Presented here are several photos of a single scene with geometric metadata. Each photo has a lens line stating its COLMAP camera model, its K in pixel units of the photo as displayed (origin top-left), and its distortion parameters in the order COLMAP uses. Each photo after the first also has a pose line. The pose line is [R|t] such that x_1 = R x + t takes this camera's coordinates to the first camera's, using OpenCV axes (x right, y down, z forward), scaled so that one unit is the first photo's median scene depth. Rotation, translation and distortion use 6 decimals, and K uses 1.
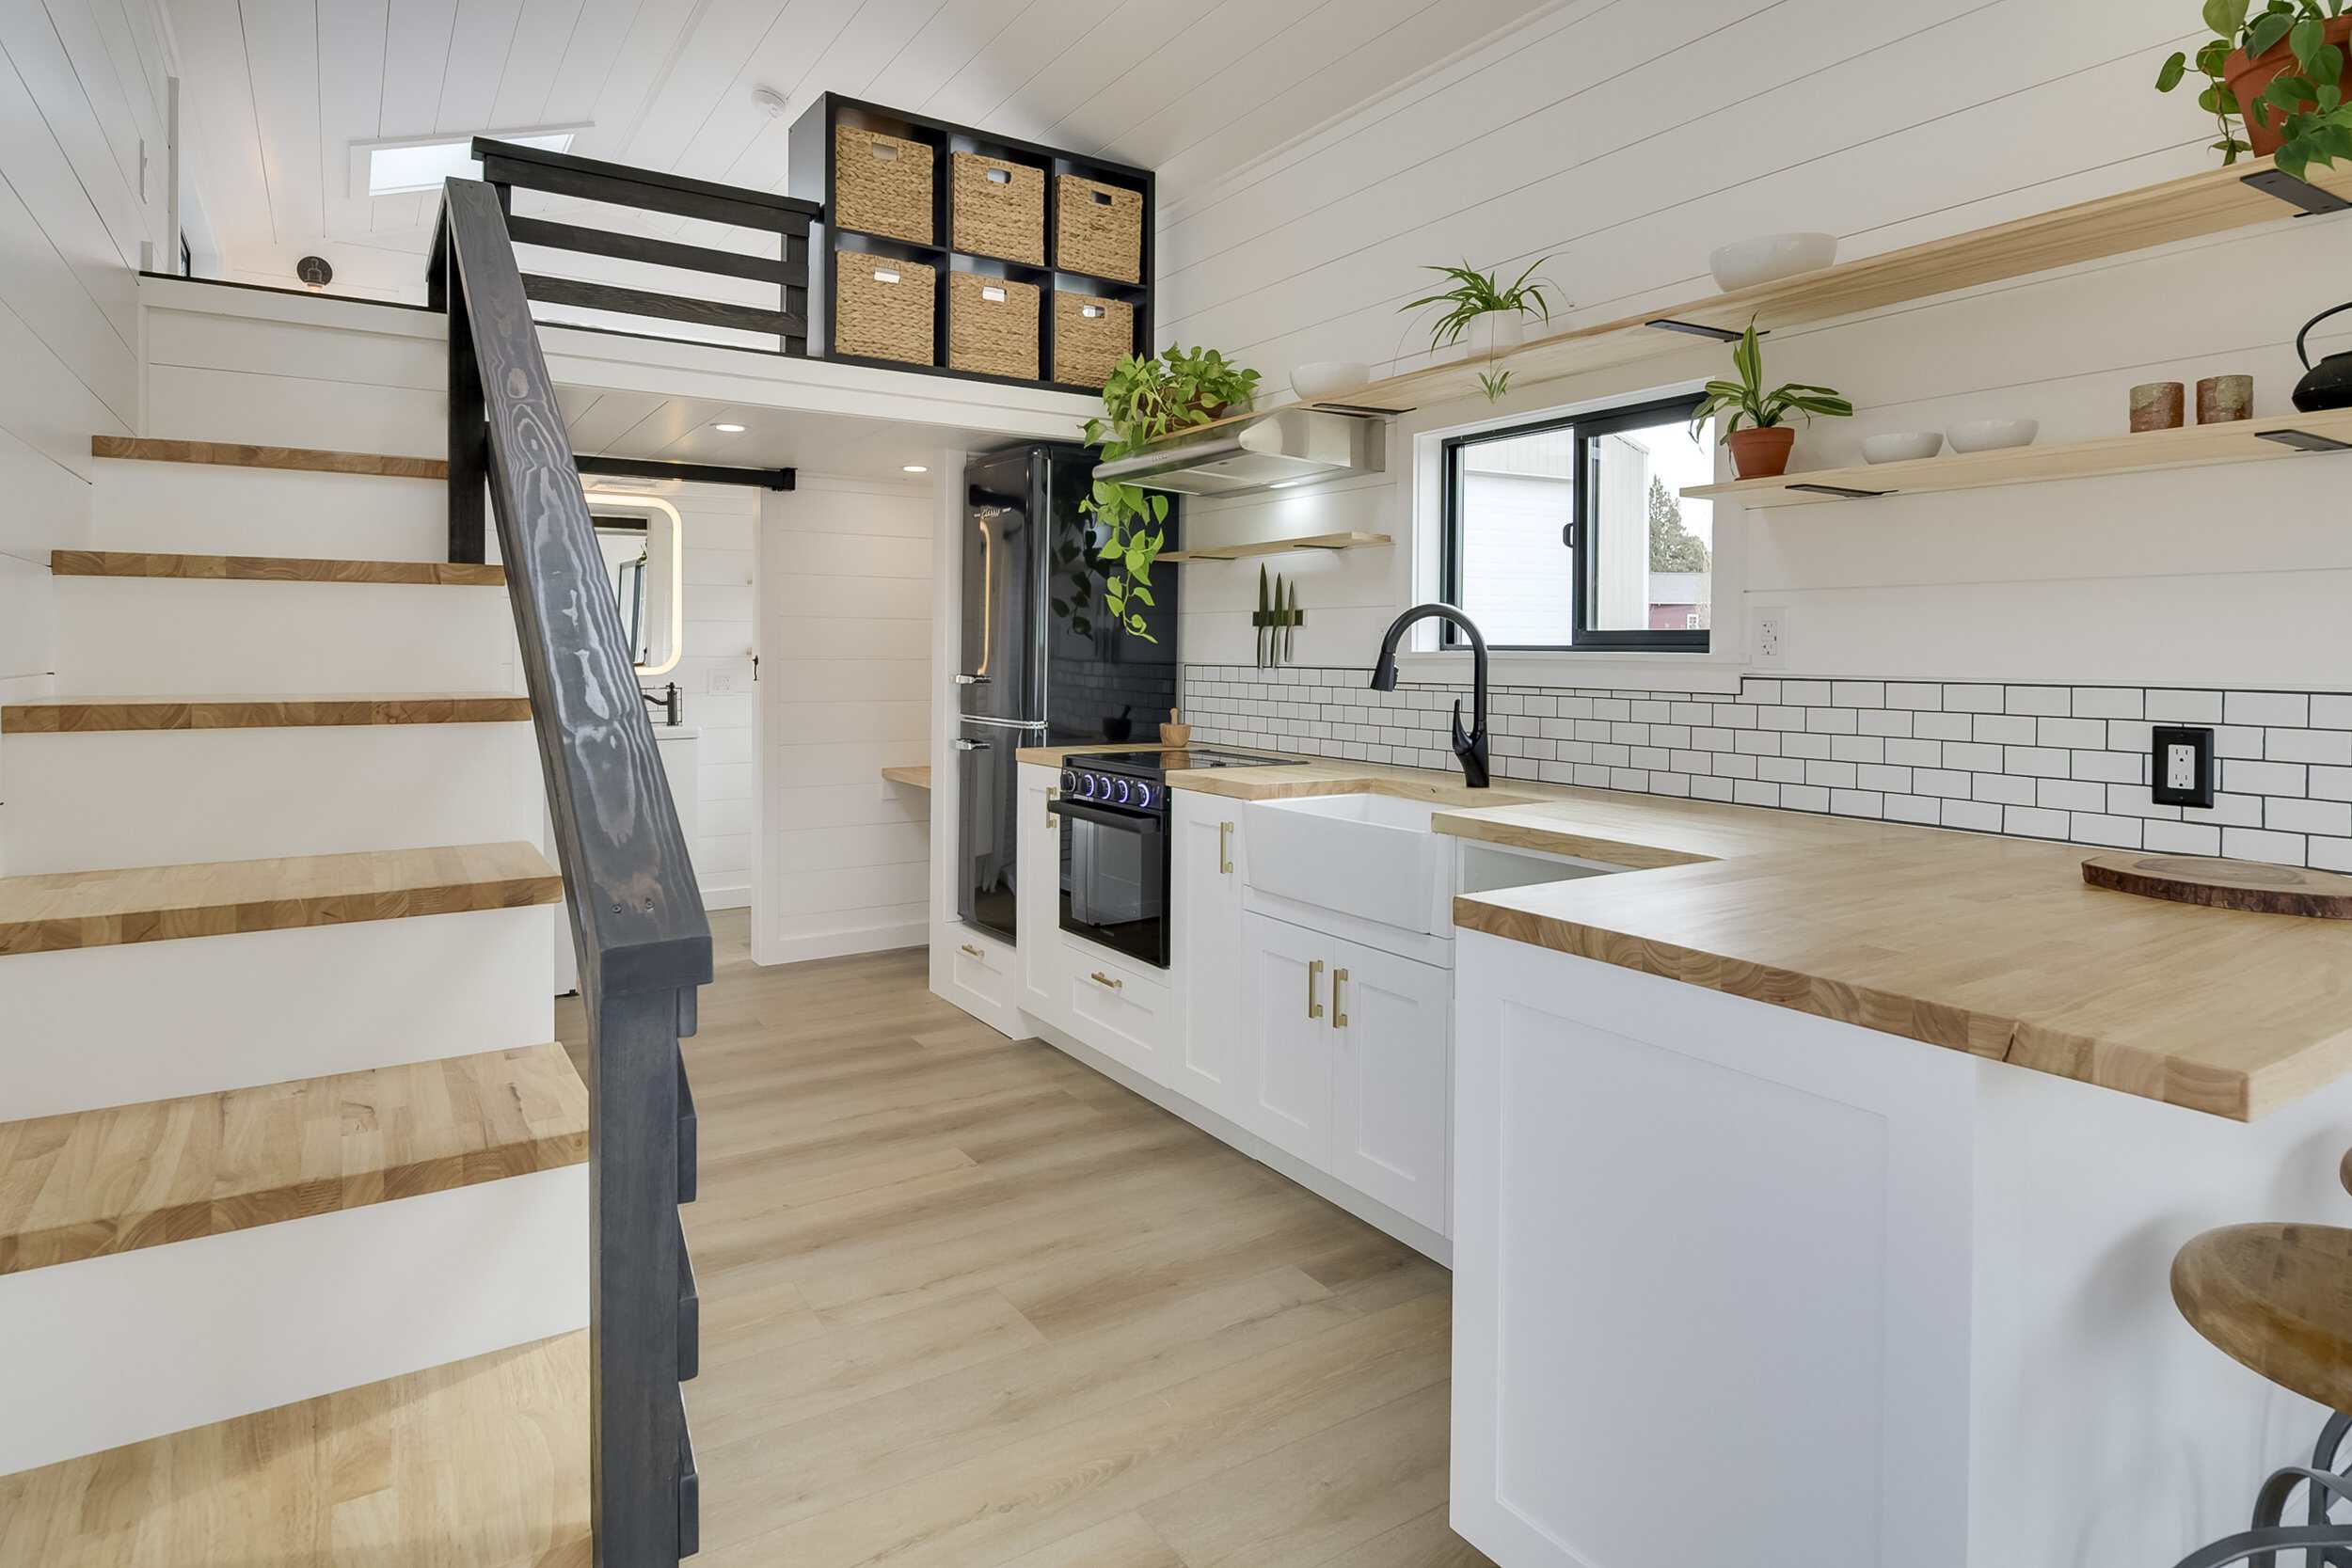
lens RADIAL K [[1289.4, 0, 1164.5], [0, 1289.4, 653.0], [0, 0, 1]] dist [0.008686, -0.006898]
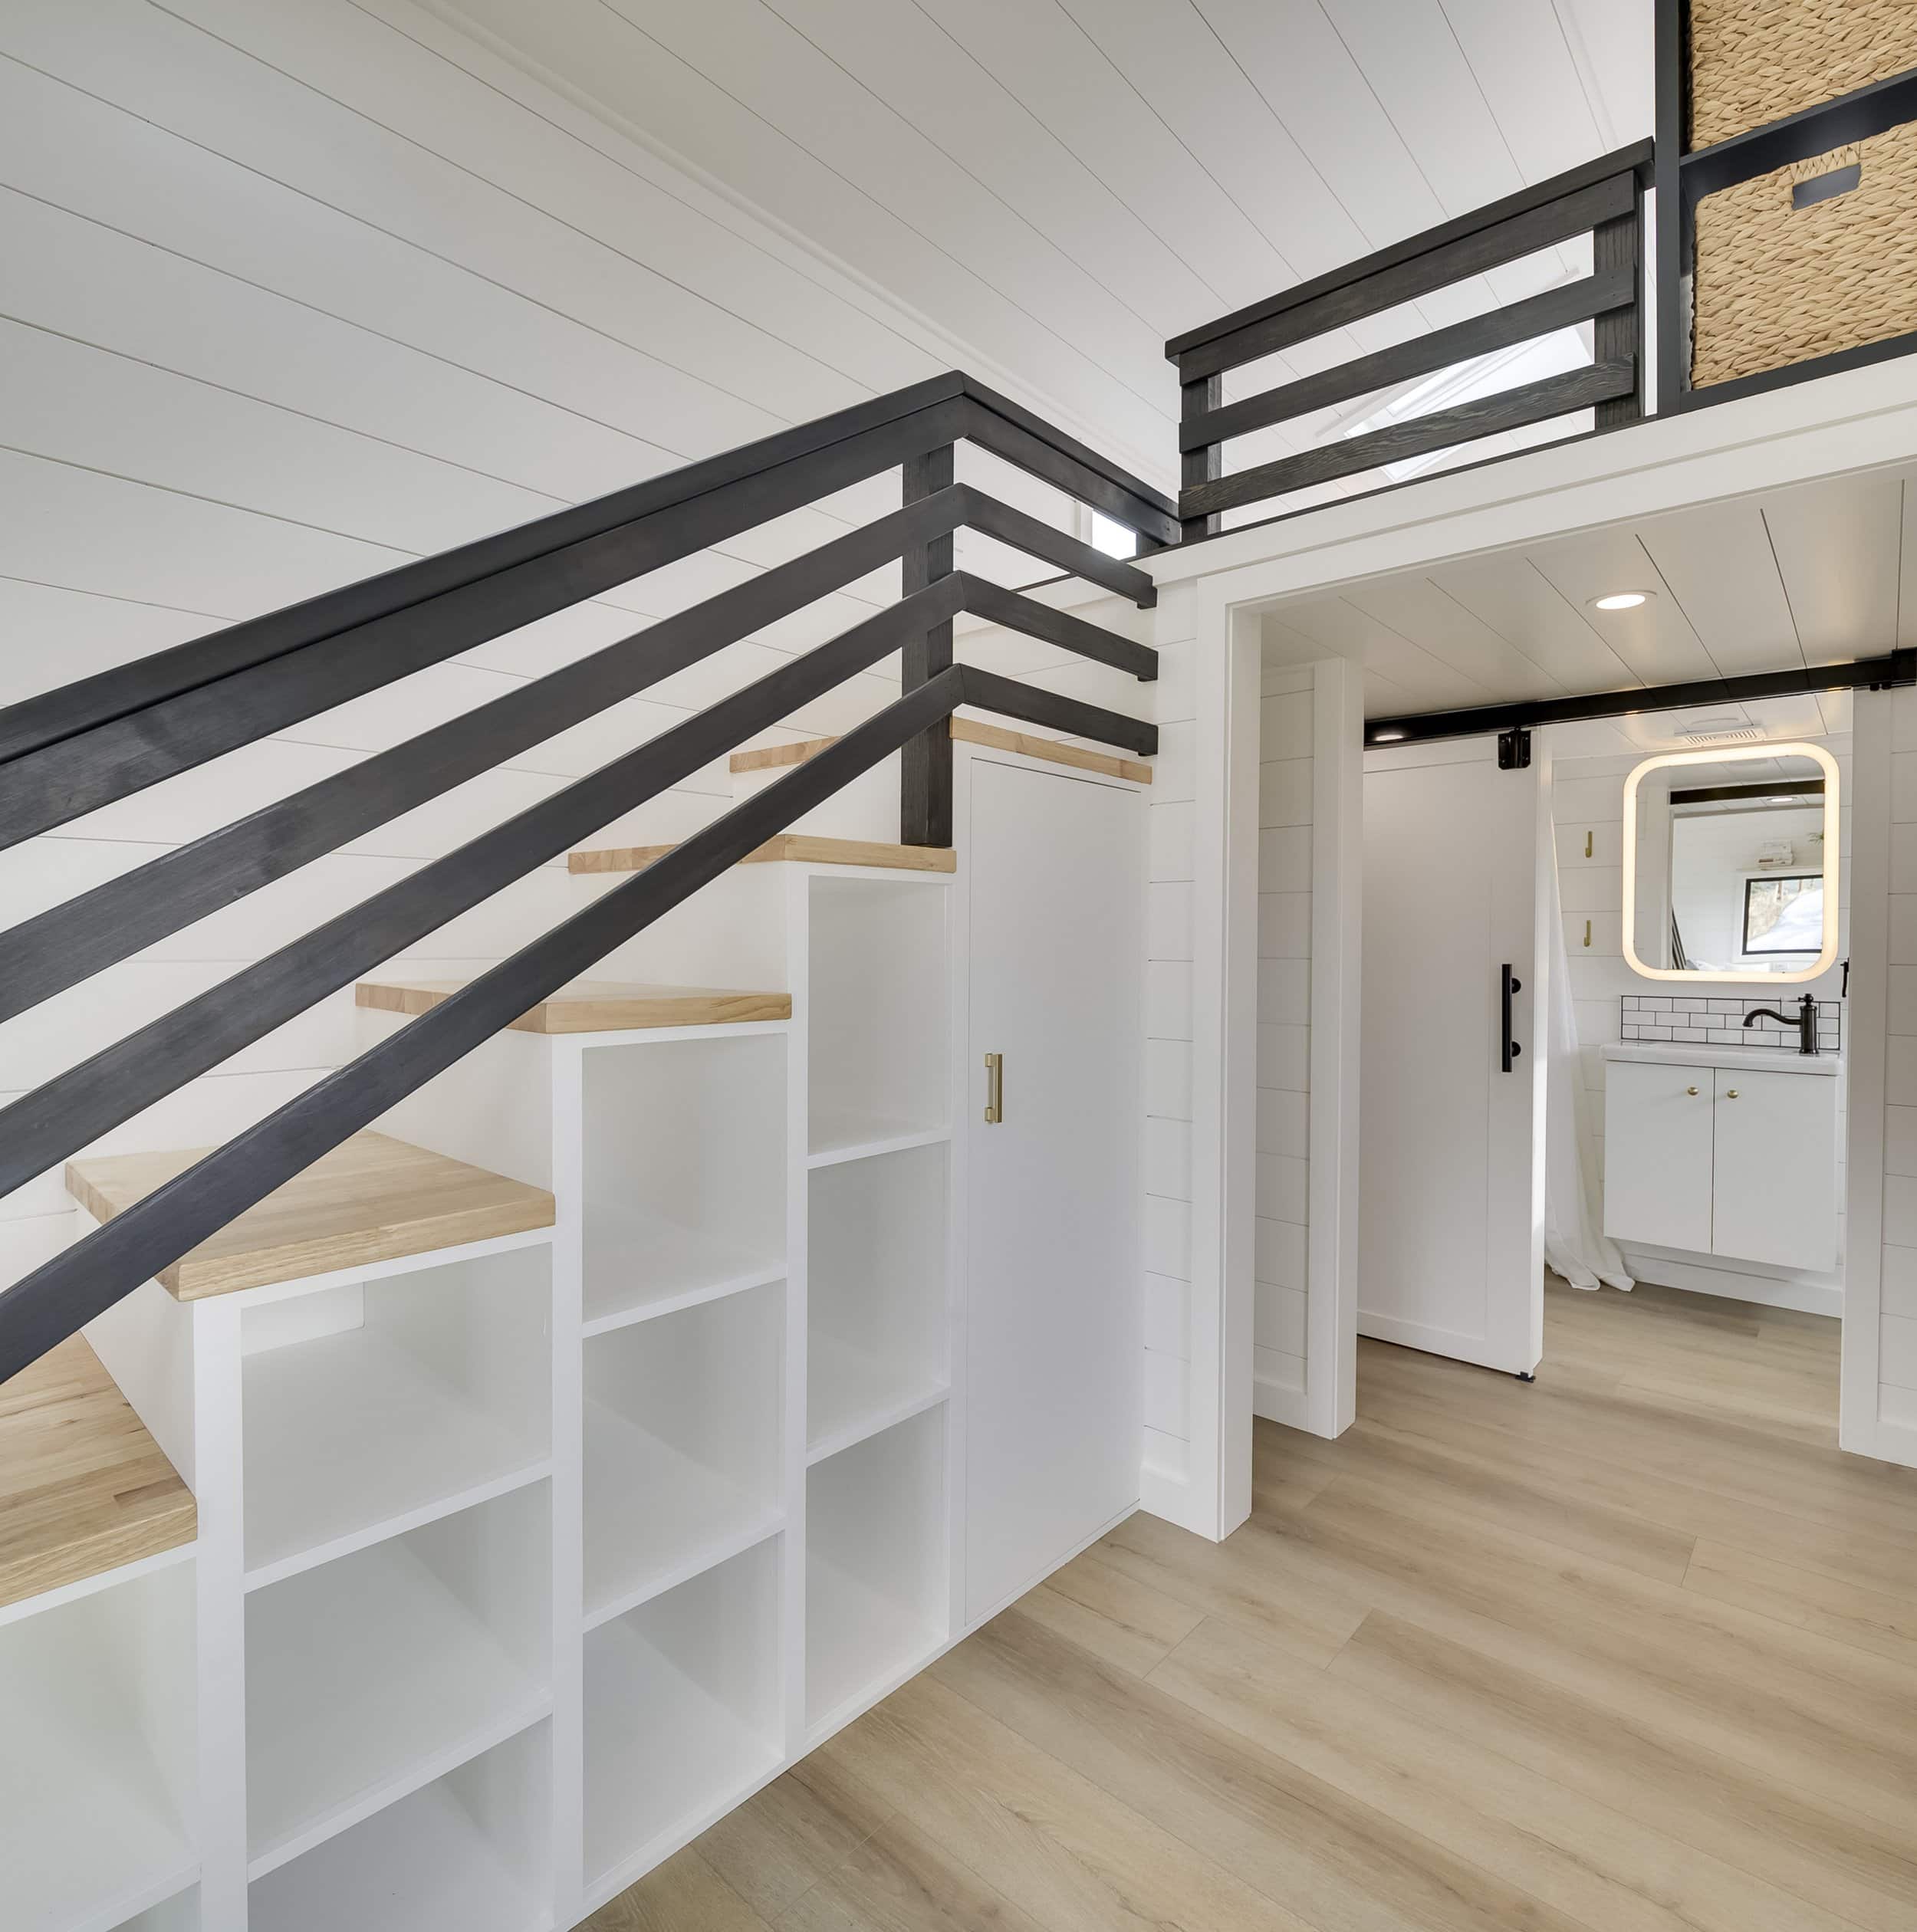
lens RADIAL K [[1043.2, 0, 954.9], [0, 1043.2, 942.0], [0, 0, 1]] dist [0.002508, -0.002530]
pose [[0.271511, 0.000081, -0.962435, 0.075870], [-0.009456, 0.999952, -0.002584, -0.000330], [0.962389, 0.009803, 0.271498, 0.575258]]
